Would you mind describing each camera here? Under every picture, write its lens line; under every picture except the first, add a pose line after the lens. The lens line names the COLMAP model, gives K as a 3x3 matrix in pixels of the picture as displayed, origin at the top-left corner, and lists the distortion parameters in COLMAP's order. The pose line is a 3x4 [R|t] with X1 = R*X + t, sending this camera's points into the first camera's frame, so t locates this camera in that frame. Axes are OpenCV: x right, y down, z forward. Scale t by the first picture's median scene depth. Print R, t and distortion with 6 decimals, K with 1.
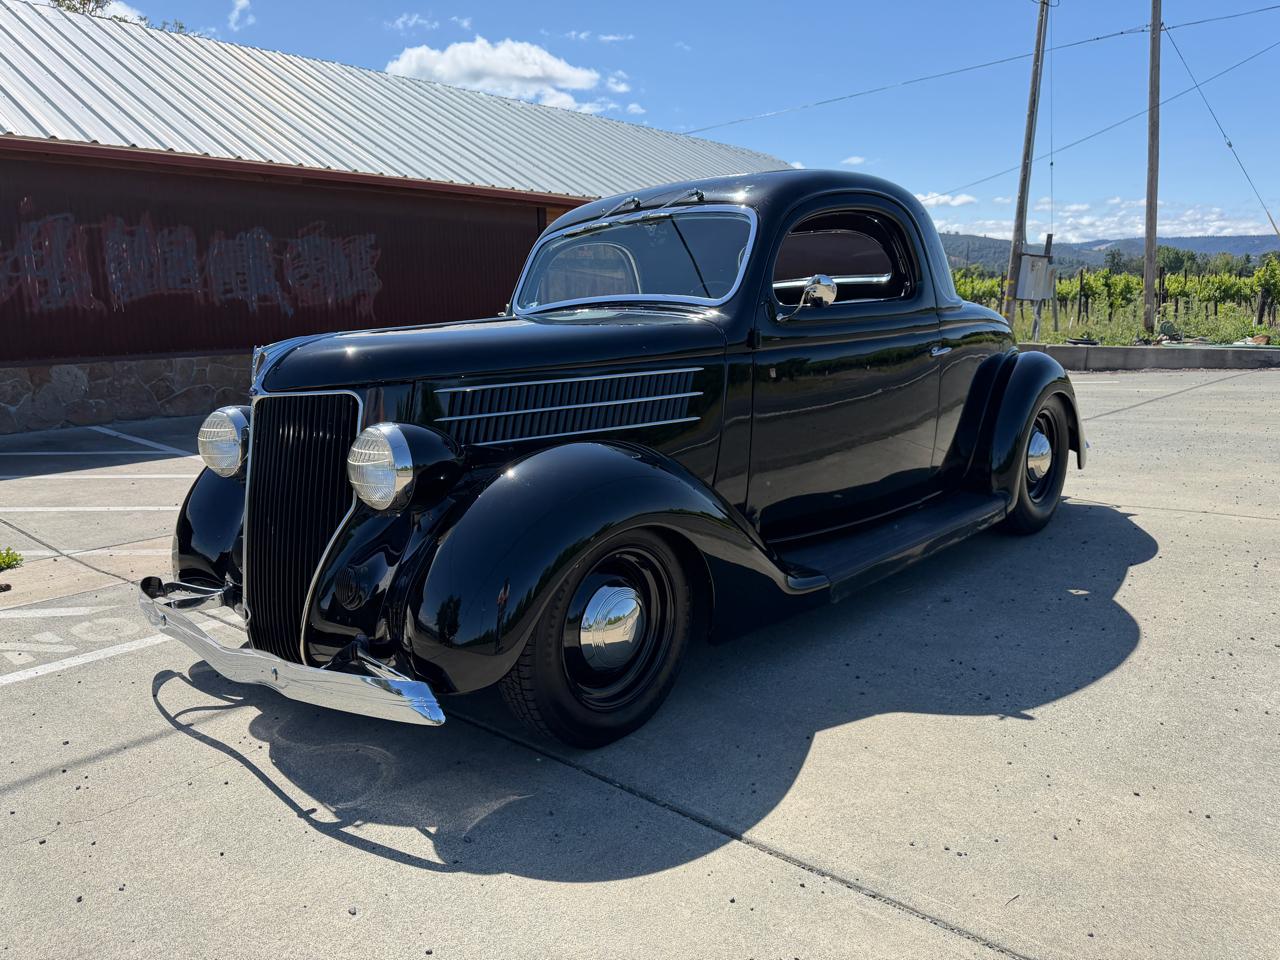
lens RADIAL K [[906.2, 0, 637.6], [0, 906.2, 478.9], [0, 0, 1]] dist [0.031471, -0.036682]
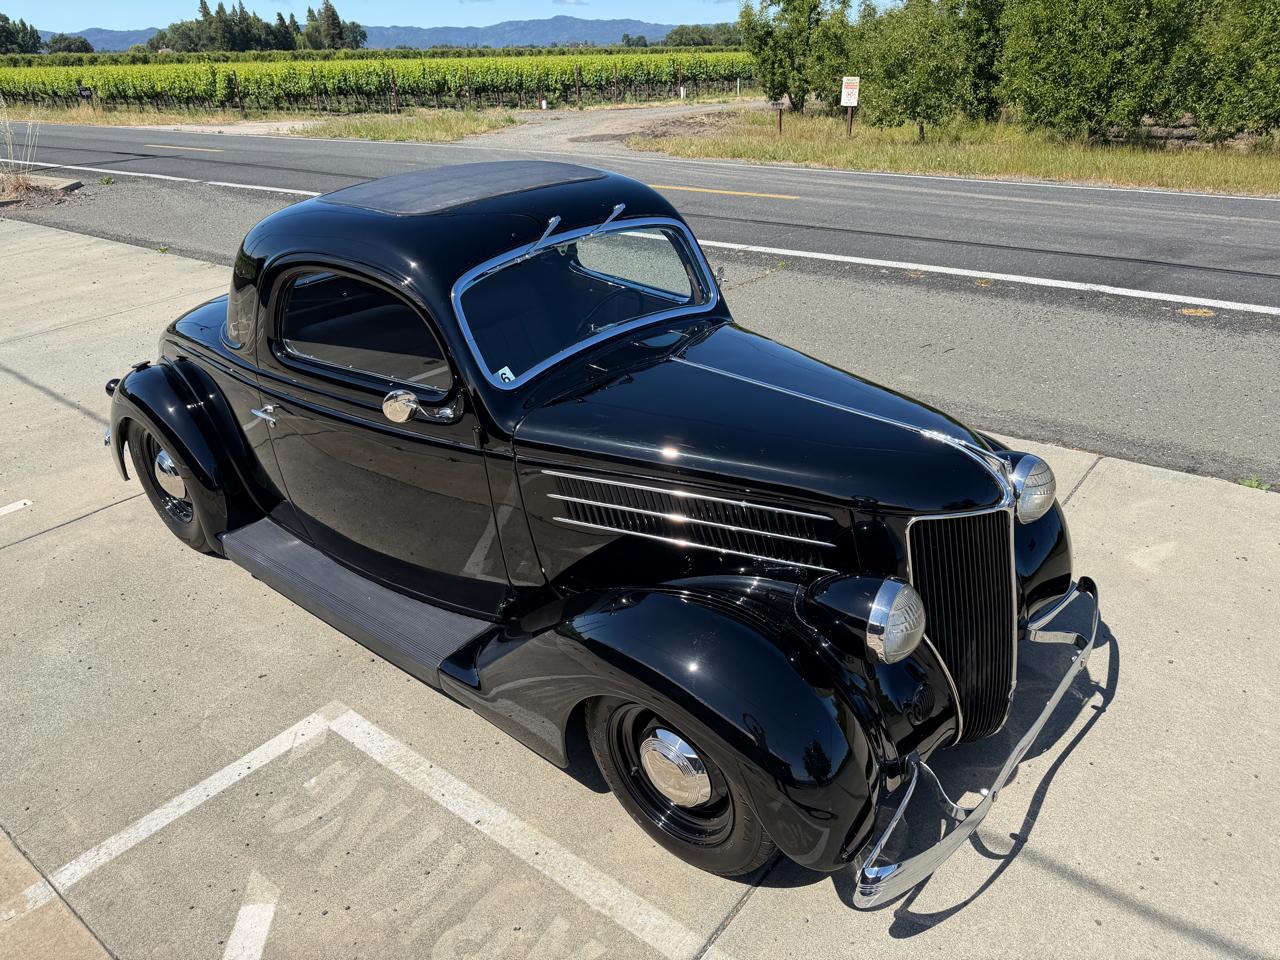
lens RADIAL K [[906.2, 0, 636.6], [0, 906.2, 482.4], [0, 0, 1]] dist [0.031471, -0.036682]
pose [[-0.025423, -0.415974, 0.909021, -0.352552], [0.223656, 0.883899, 0.410732, -0.165894], [-0.974337, 0.213750, 0.070564, 0.358274]]
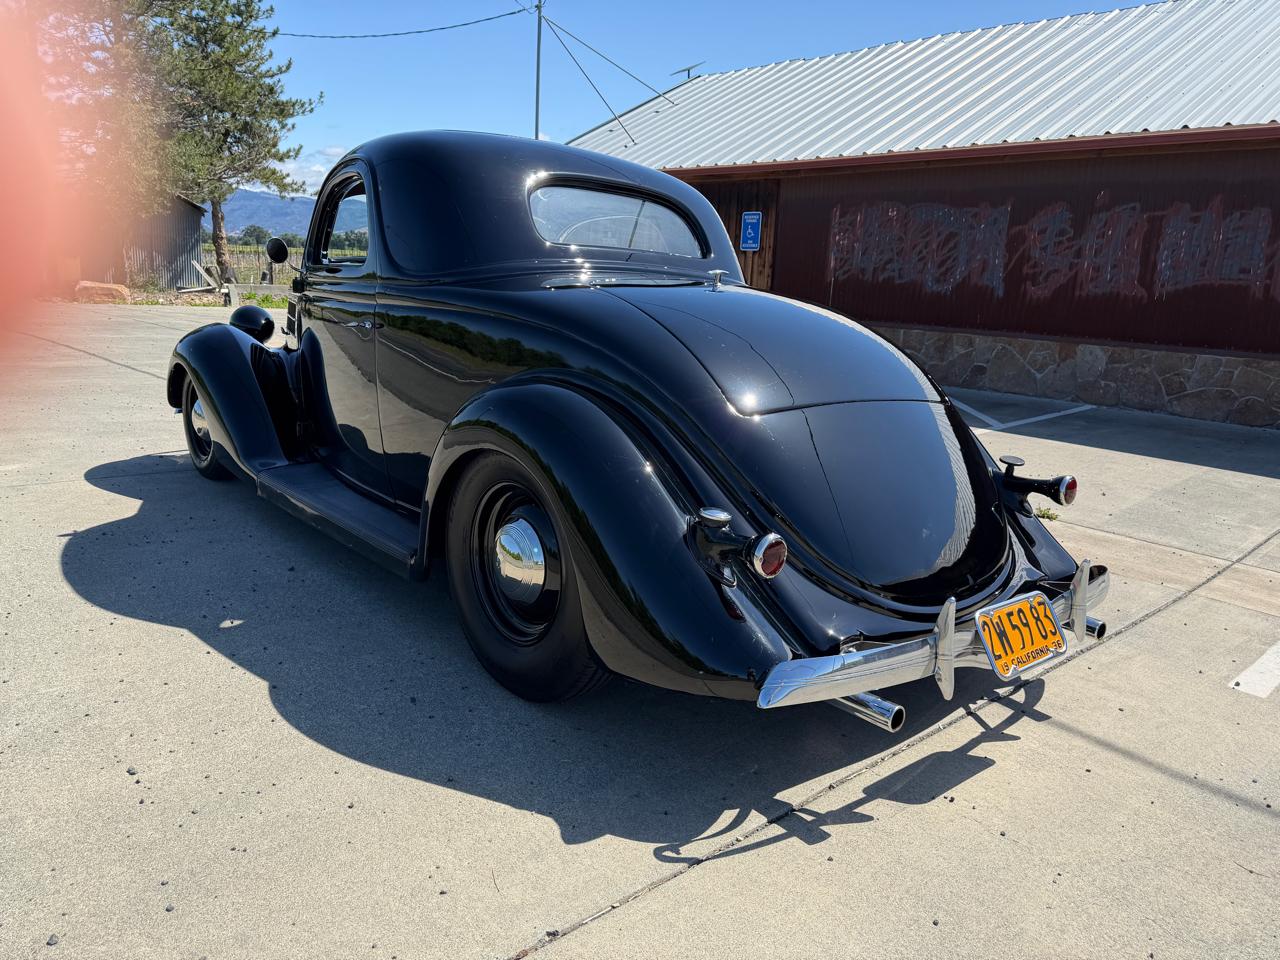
lens RADIAL K [[906.2, 0, 640.9], [0, 906.2, 479.3], [0, 0, 1]] dist [0.031471, -0.036682]
pose [[-0.120523, 0.232145, -0.965185, 0.477541], [-0.234464, 0.938109, 0.254910, -0.116682], [0.964625, 0.257024, -0.058634, 0.544334]]
